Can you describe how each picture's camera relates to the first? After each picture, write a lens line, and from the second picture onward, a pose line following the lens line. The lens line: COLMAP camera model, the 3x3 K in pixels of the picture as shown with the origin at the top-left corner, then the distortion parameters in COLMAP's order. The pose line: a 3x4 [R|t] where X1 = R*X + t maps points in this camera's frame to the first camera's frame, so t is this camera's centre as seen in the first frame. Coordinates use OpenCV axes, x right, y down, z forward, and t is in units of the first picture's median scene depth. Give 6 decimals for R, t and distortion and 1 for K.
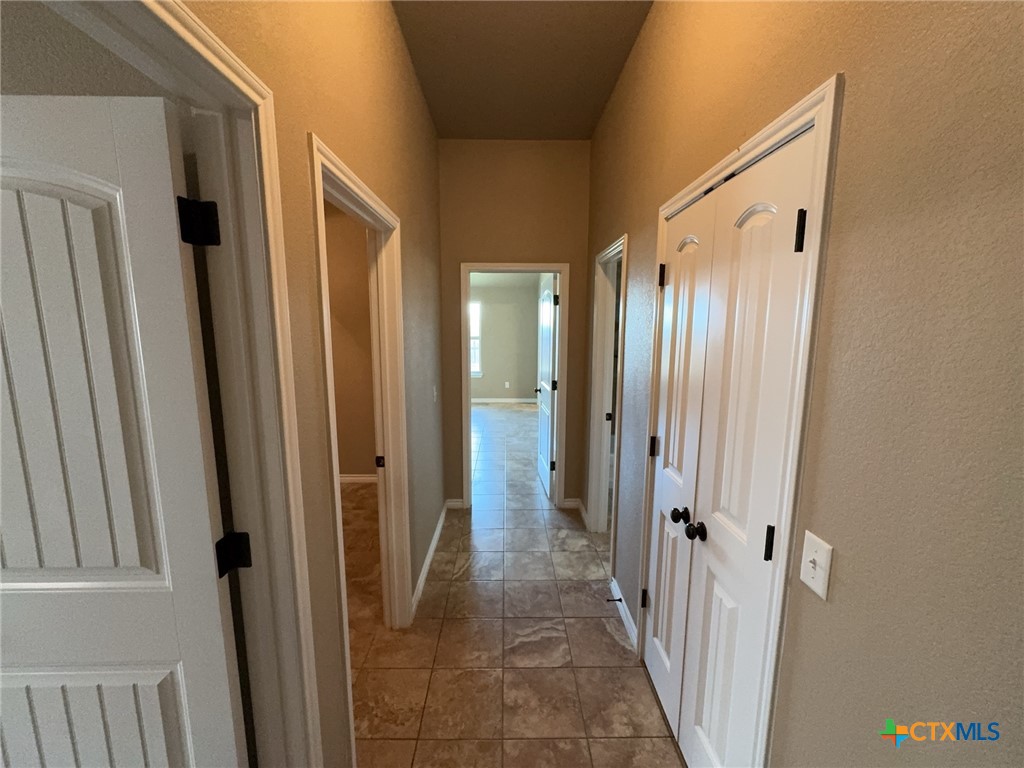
lens RADIAL K [[410.7, 0, 512.0], [0, 410.7, 384.0], [0, 0, 1]] dist [-0.000567, -0.000130]
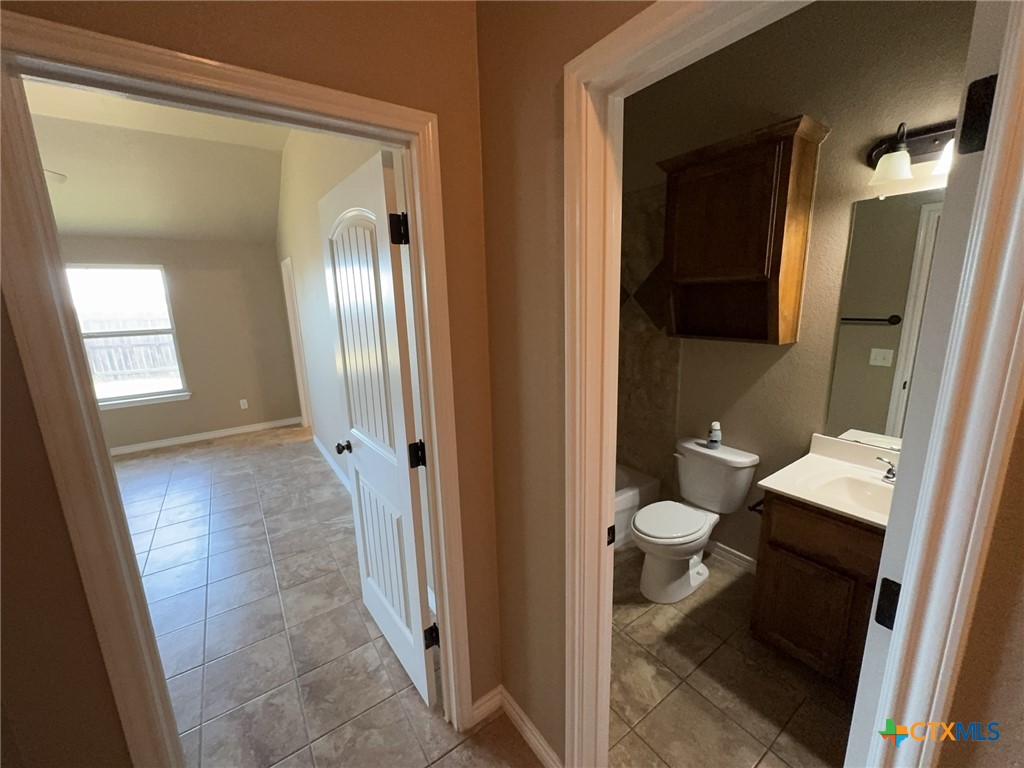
lens RADIAL K [[410.7, 0, 512.0], [0, 410.7, 384.0], [0, 0, 1]] dist [-0.000567, -0.000130]
pose [[0.825518, -0.143395, 0.545855, -0.020561], [0.113064, 0.989596, 0.088974, -0.069509], [-0.552934, -0.011733, 0.833142, 0.494437]]
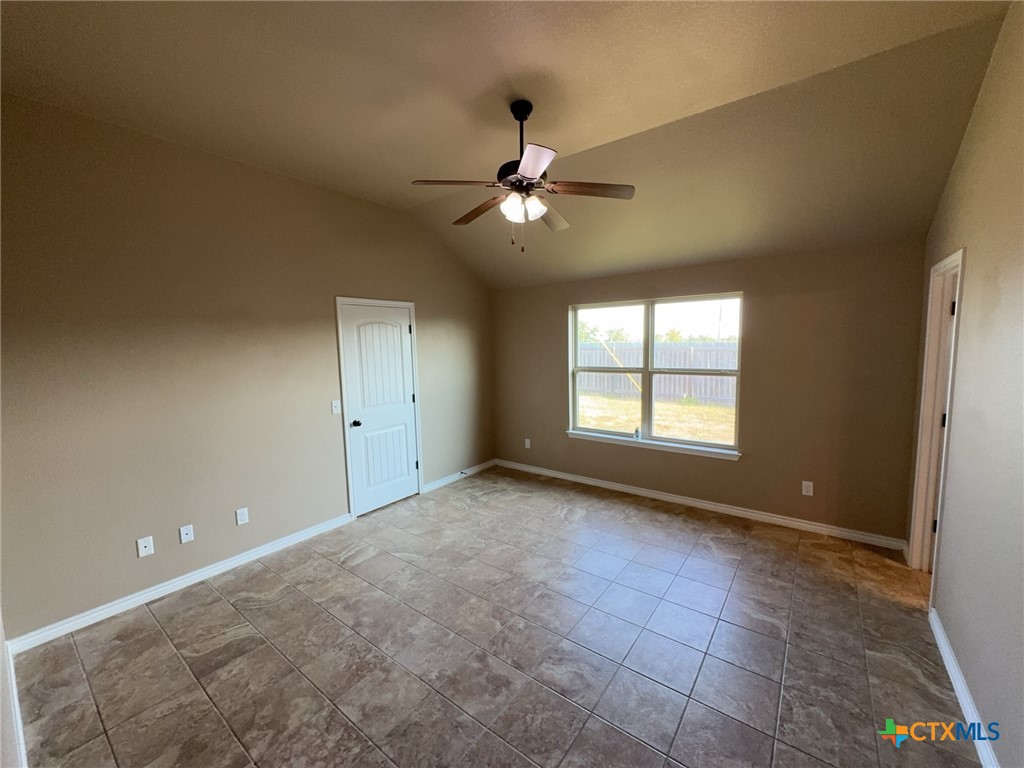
lens RADIAL K [[410.7, 0, 512.0], [0, 410.7, 384.0], [0, 0, 1]] dist [-0.000567, -0.000130]
pose [[0.790729, 0.041358, -0.610767, 0.002803], [-0.065681, 0.997688, -0.017476, -0.141095], [0.608632, 0.053934, 0.791617, 0.914465]]
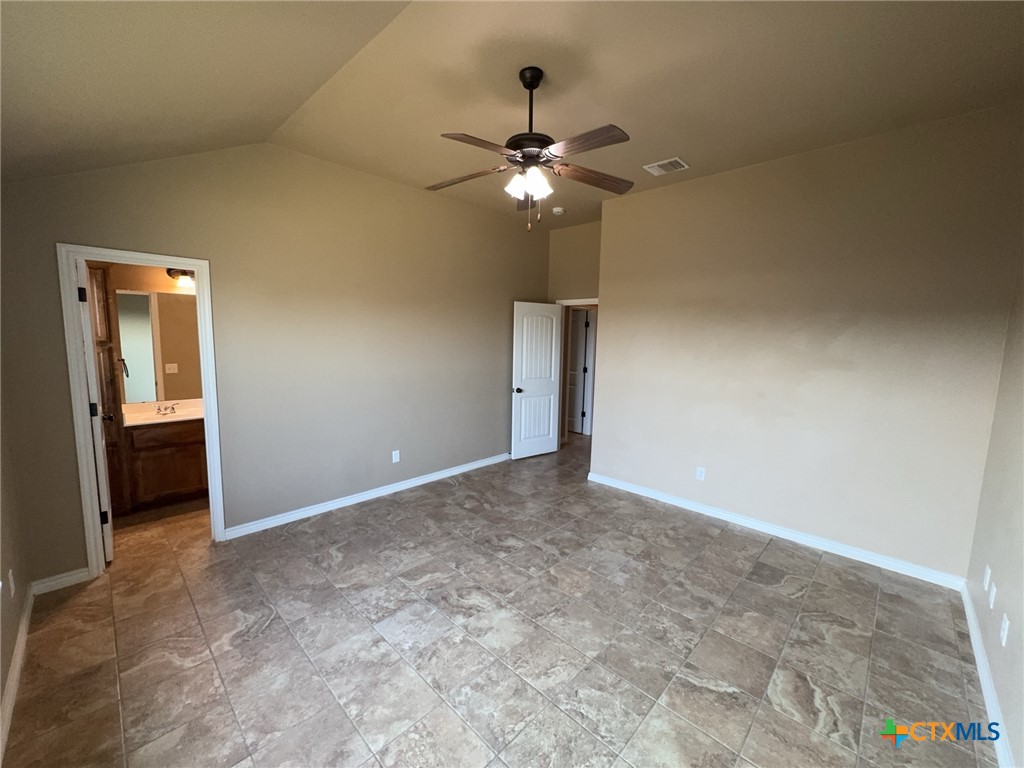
lens RADIAL K [[410.7, 0, 512.0], [0, 410.7, 384.0], [0, 0, 1]] dist [-0.000567, -0.000130]
pose [[-0.711924, -0.099015, 0.695241, -0.684705], [0.080638, 0.971936, 0.220995, -0.256250], [-0.697612, 0.213395, -0.683960, 1.749112]]
